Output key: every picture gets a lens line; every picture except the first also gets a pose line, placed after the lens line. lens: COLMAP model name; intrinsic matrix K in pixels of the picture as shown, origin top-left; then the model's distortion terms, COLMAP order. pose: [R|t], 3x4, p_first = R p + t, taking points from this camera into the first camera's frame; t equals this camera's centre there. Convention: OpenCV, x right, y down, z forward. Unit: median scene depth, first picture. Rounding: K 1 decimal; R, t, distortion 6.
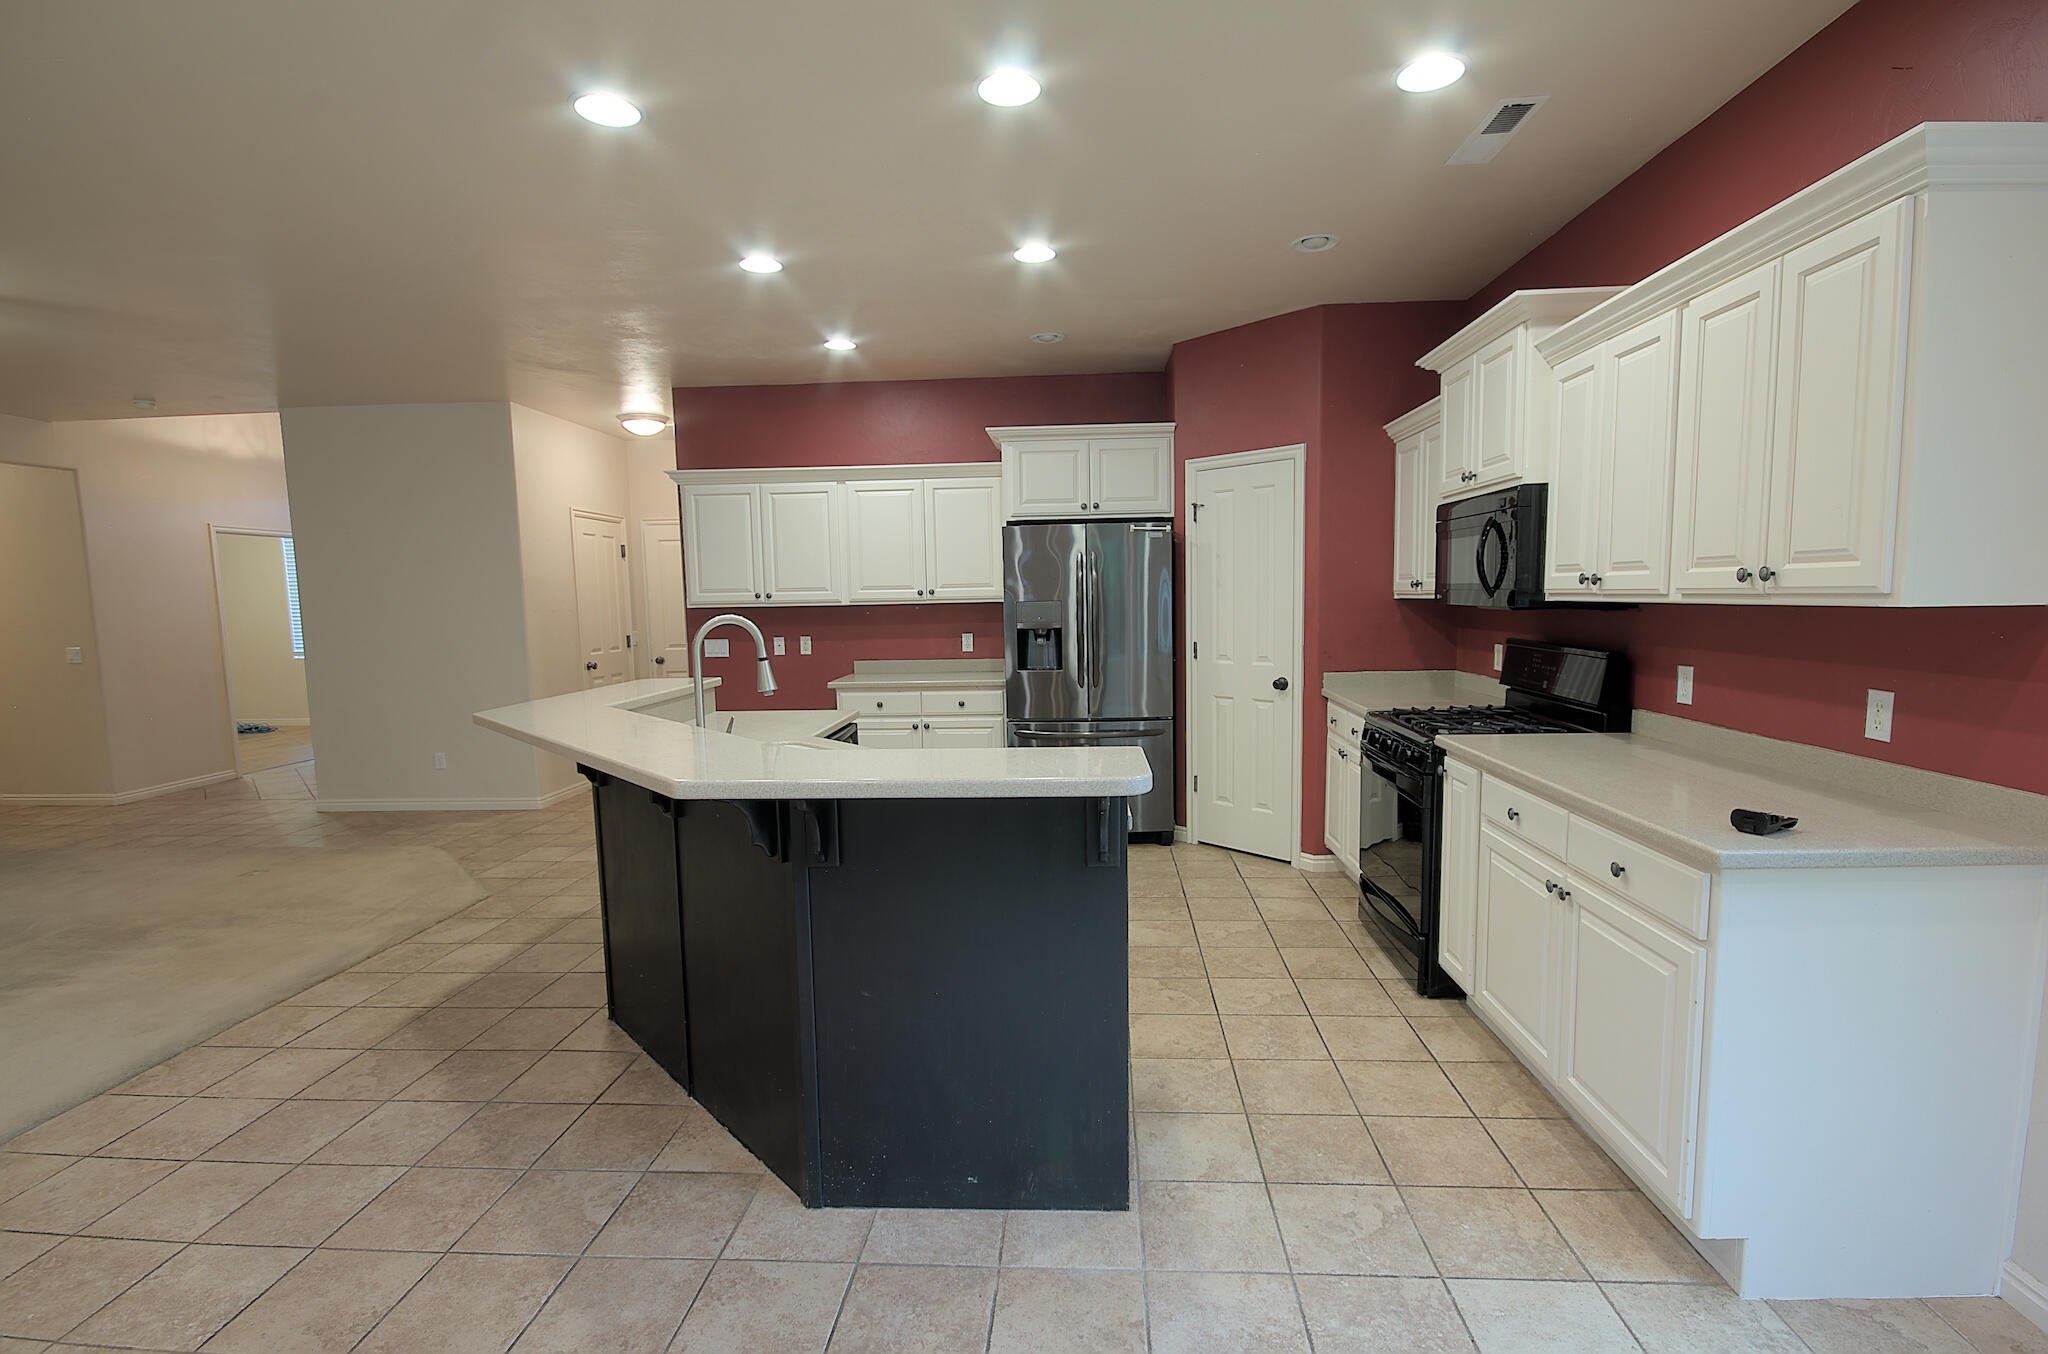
lens RADIAL K [[953.3, 0, 1038.2], [0, 953.3, 696.9], [0, 0, 1]] dist [-0.004166, -0.000589]
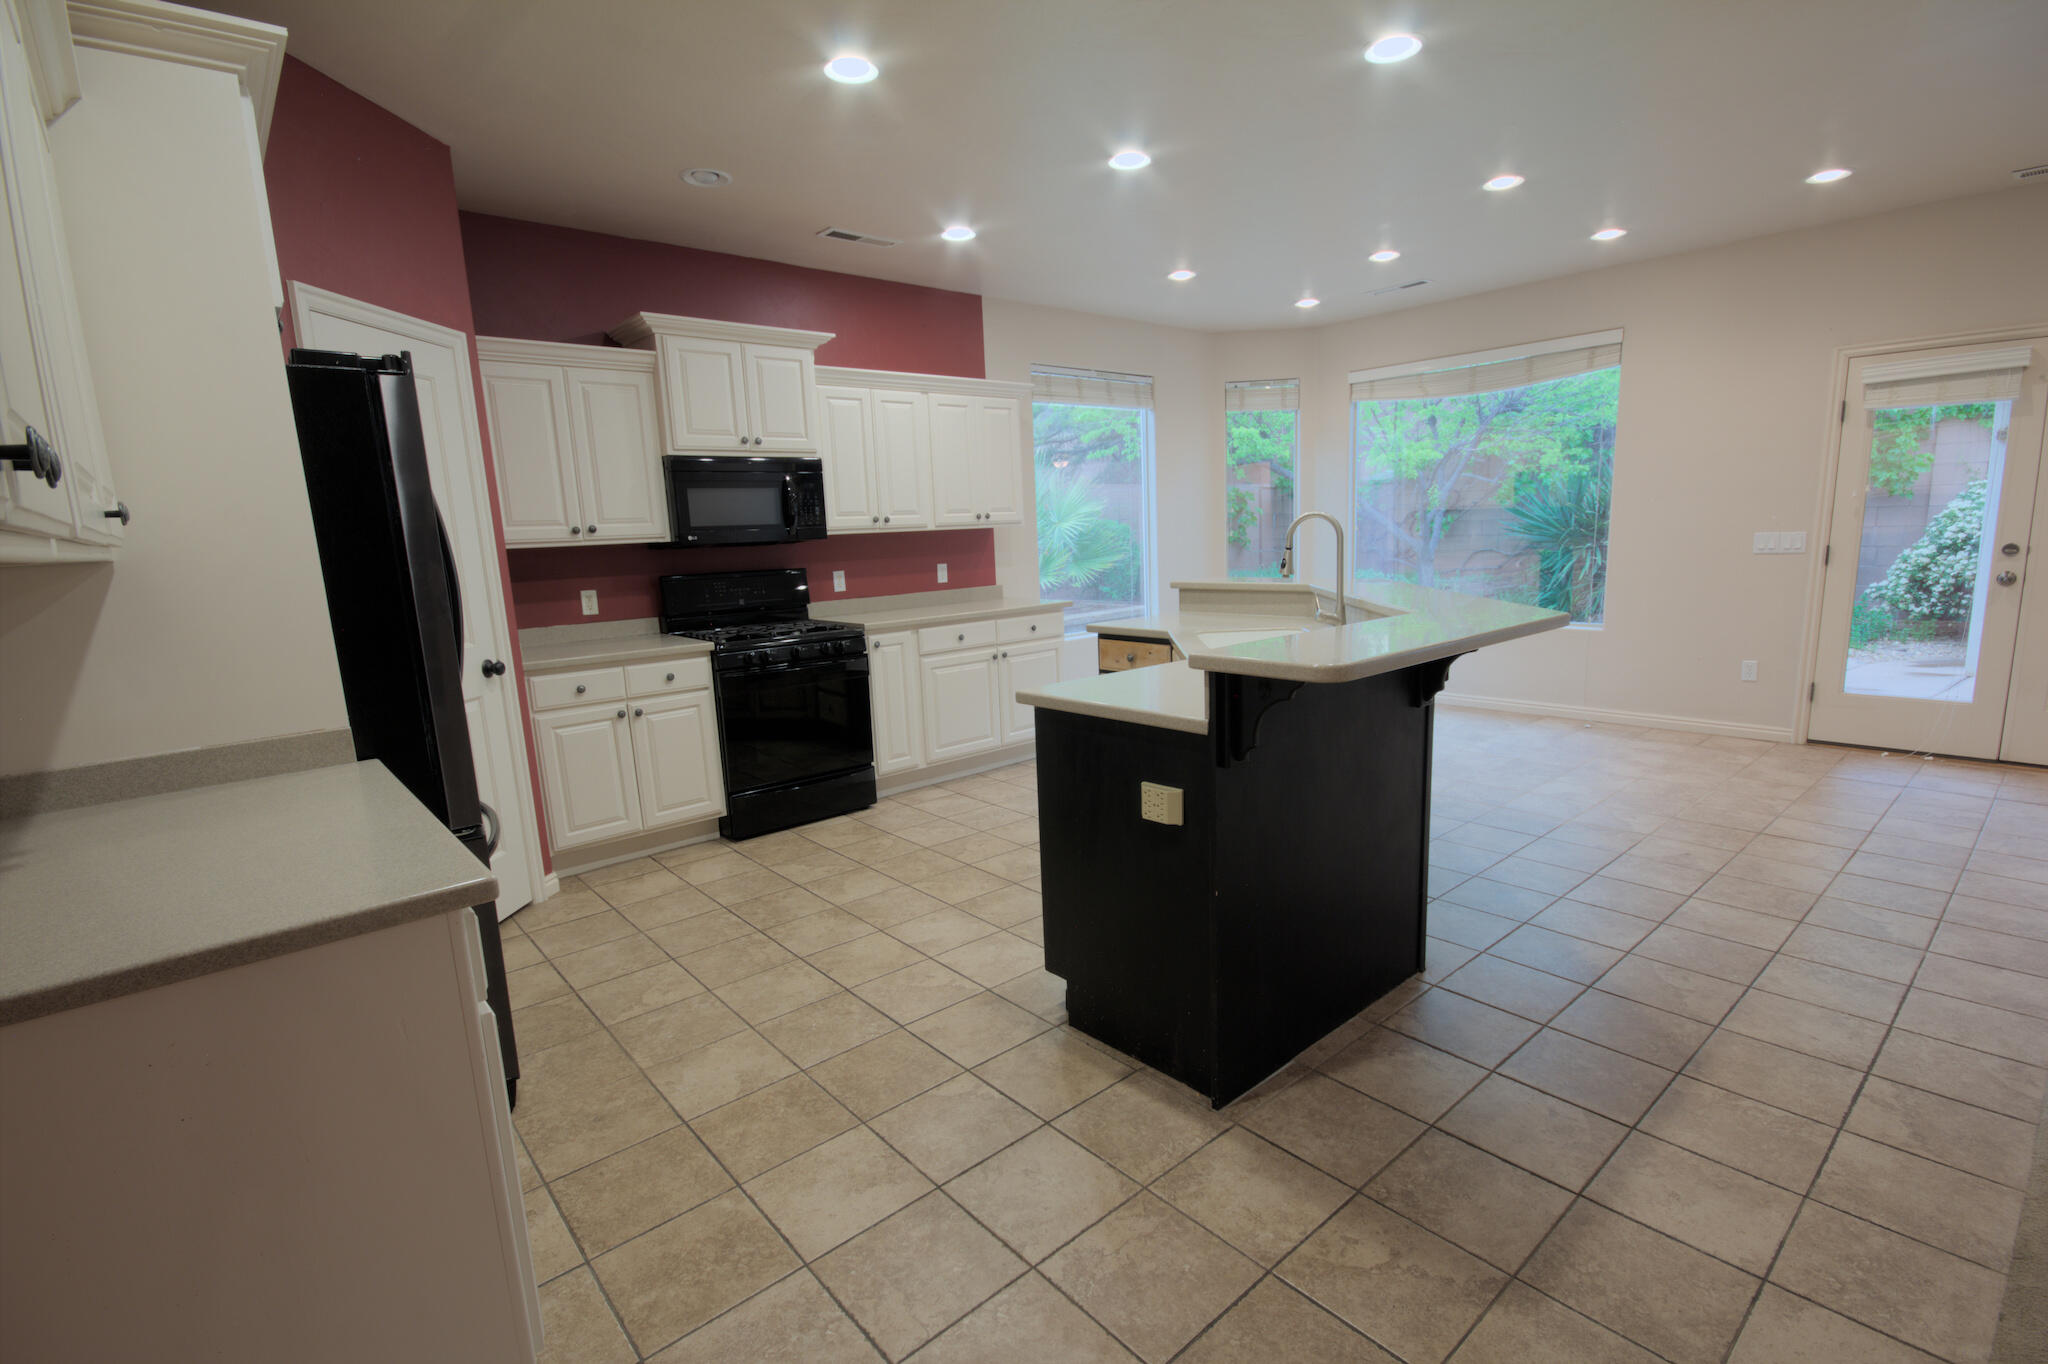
lens RADIAL K [[945.8, 0, 1038.4], [0, 945.8, 699.1], [0, 0, 1]] dist [0.004847, -0.011149]
pose [[-0.700114, -0.081211, 0.709398, -0.570865], [0.131111, 0.961997, 0.239523, -0.113977], [-0.701891, 0.260703, -0.662860, 1.258444]]
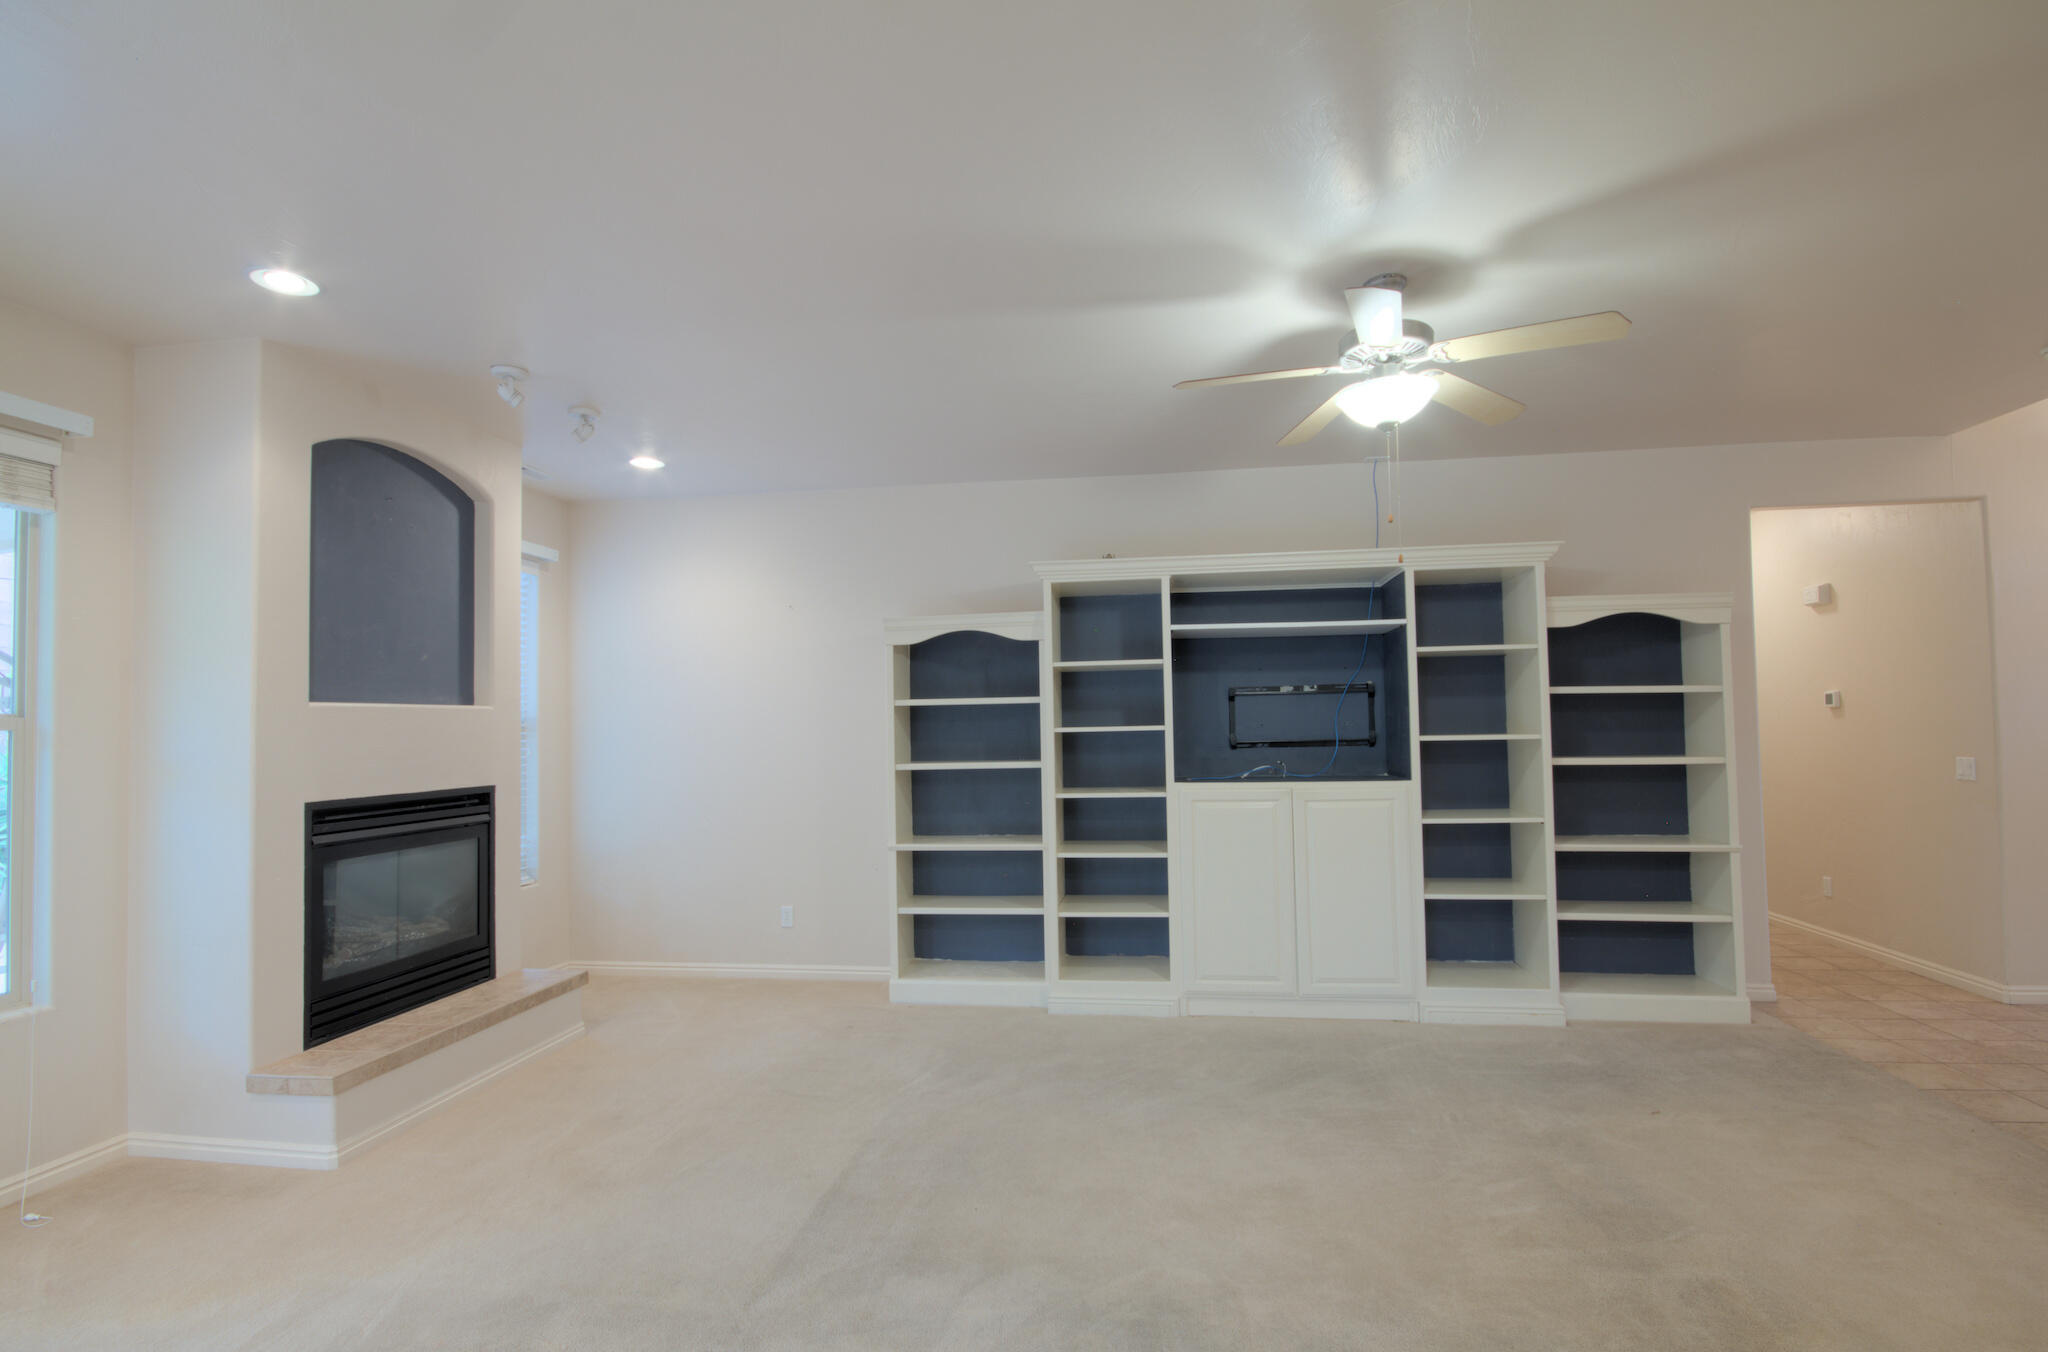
lens RADIAL K [[953.3, 0, 1038.2], [0, 953.3, 695.9], [0, 0, 1]] dist [-0.004166, -0.000589]
pose [[-0.082803, -0.012453, -0.996488, -0.413324], [-0.090970, 0.995842, -0.004886, -0.048093], [0.992405, 0.090246, -0.083591, 0.578075]]
